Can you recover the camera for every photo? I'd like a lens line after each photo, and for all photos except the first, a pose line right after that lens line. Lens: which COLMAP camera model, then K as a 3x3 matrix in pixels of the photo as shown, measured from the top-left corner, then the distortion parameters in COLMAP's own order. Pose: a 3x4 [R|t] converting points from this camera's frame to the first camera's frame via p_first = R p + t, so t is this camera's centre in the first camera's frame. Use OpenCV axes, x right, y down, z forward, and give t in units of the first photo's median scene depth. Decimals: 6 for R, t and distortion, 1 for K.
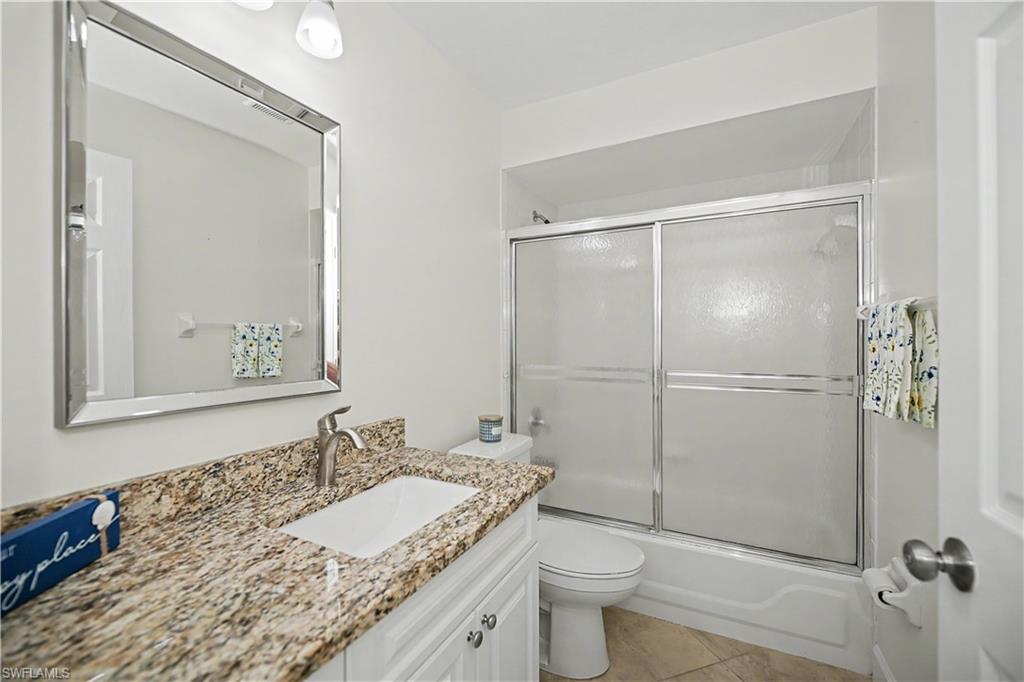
lens RADIAL K [[435.5, 0, 511.2], [0, 435.5, 342.4], [0, 0, 1]] dist [-0.015296, -0.003817]
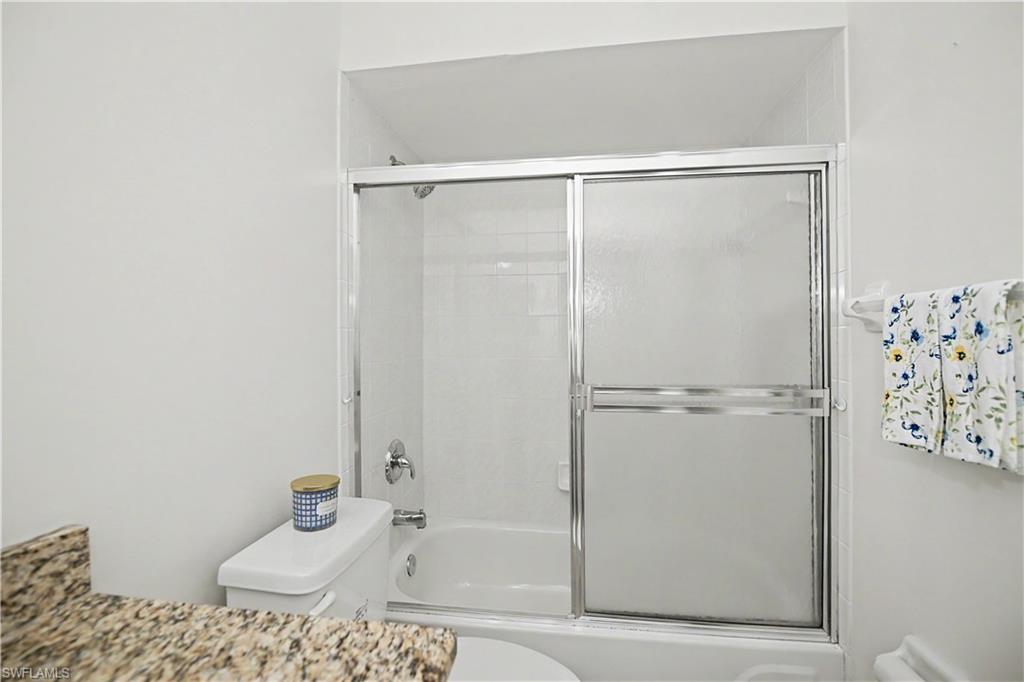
lens RADIAL K [[435.5, 0, 519.9], [0, 435.5, 344.5], [0, 0, 1]] dist [-0.015296, -0.003817]
pose [[0.937226, 0.000044, 0.348723, 0.004999], [0.000468, 0.999999, -0.001383, -0.002946], [-0.348723, 0.001459, 0.937225, 0.464431]]
